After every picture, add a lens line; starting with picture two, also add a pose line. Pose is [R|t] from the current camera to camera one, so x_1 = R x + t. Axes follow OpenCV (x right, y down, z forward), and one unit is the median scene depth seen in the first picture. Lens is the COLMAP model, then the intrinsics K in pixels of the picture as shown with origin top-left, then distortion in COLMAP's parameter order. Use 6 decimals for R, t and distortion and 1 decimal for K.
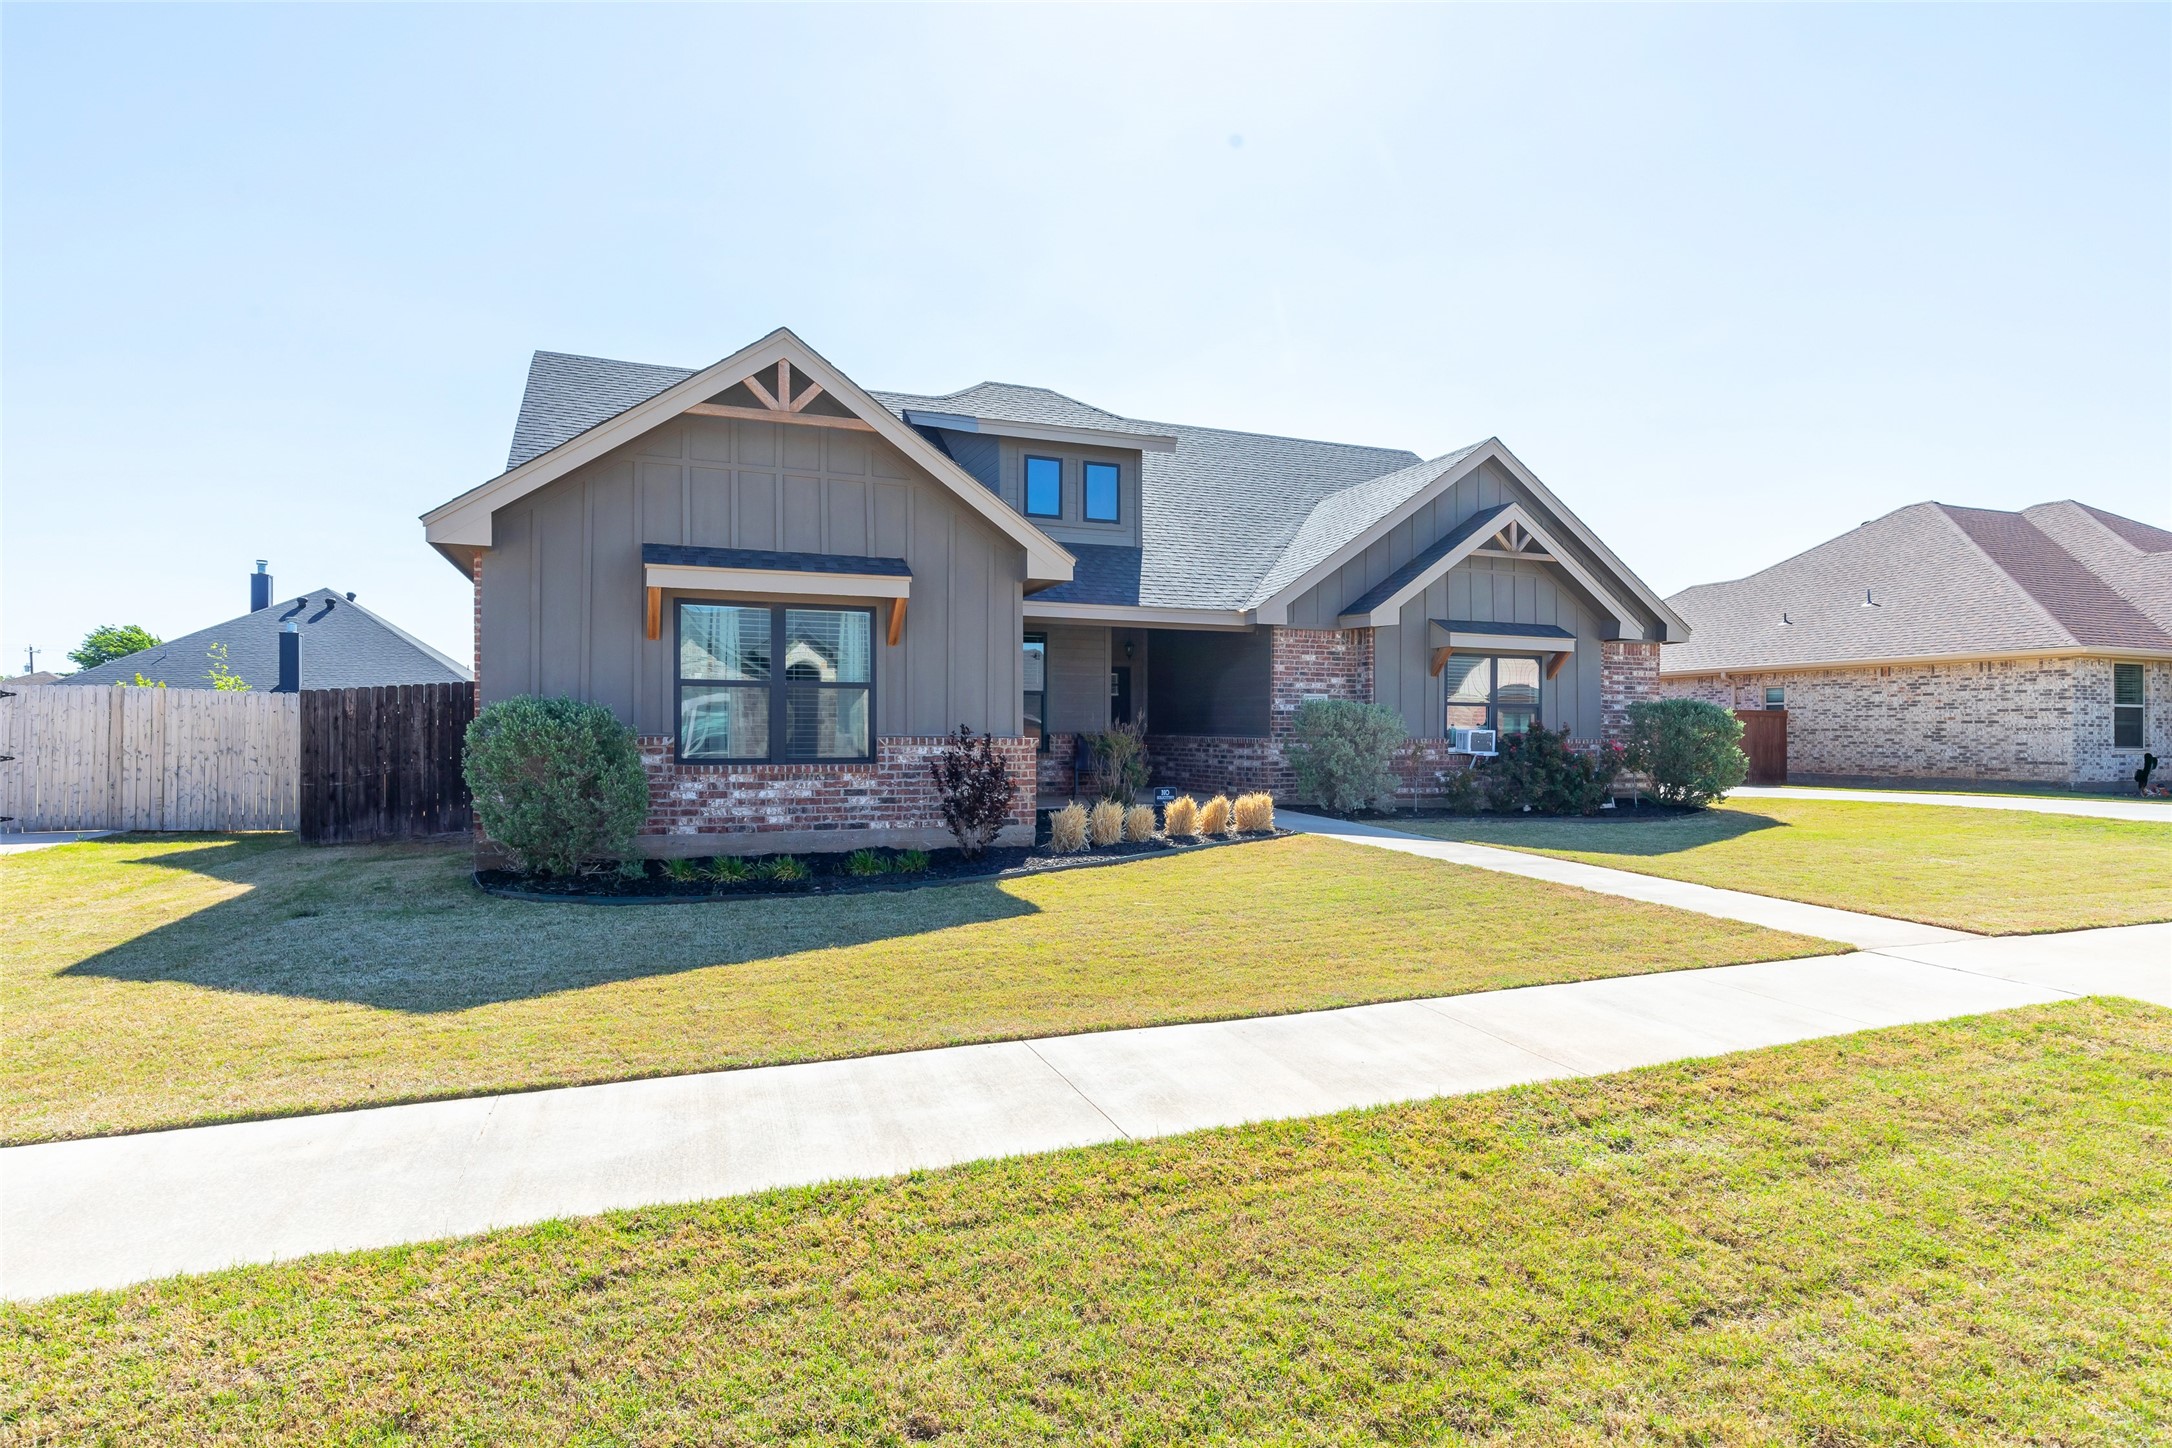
lens RADIAL K [[1196.0, 0, 1086.7], [0, 1196.0, 730.1], [0, 0, 1]] dist [-0.001382, 0.000070]
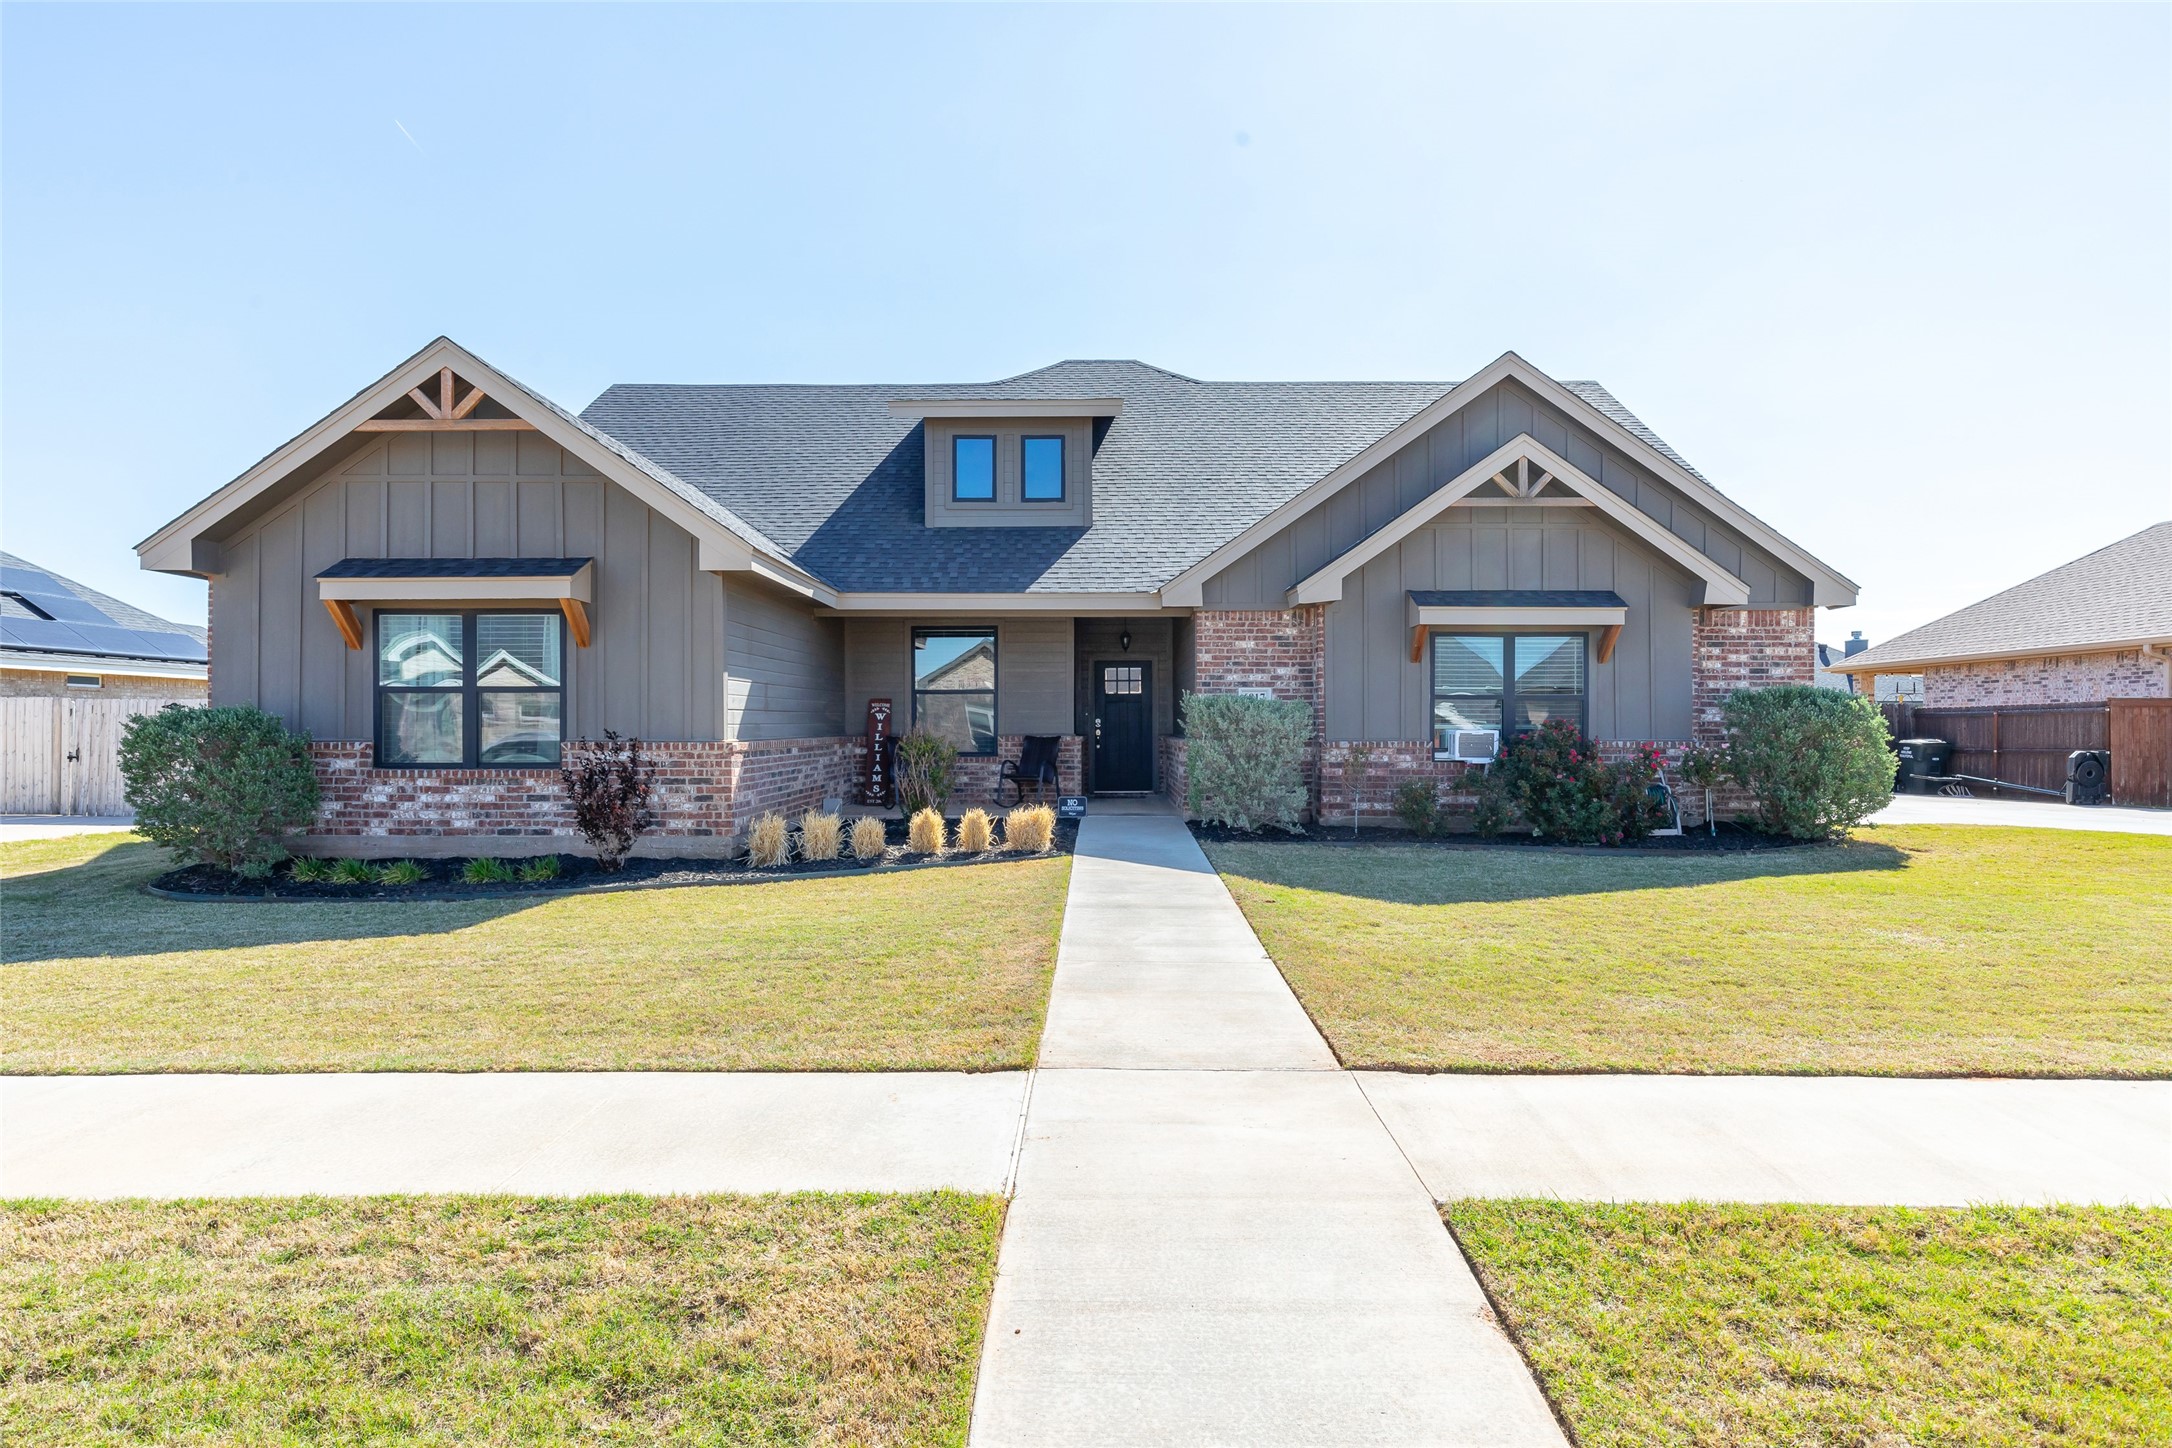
lens RADIAL K [[1225.8, 0, 1087.2], [0, 1225.8, 721.7], [0, 0, 1]] dist [0.001261, 0.000090]
pose [[0.917467, -0.007564, -0.397741, 0.621010], [0.004590, 0.999954, -0.008430, -0.000093], [0.397786, 0.005908, 0.917459, 0.253528]]
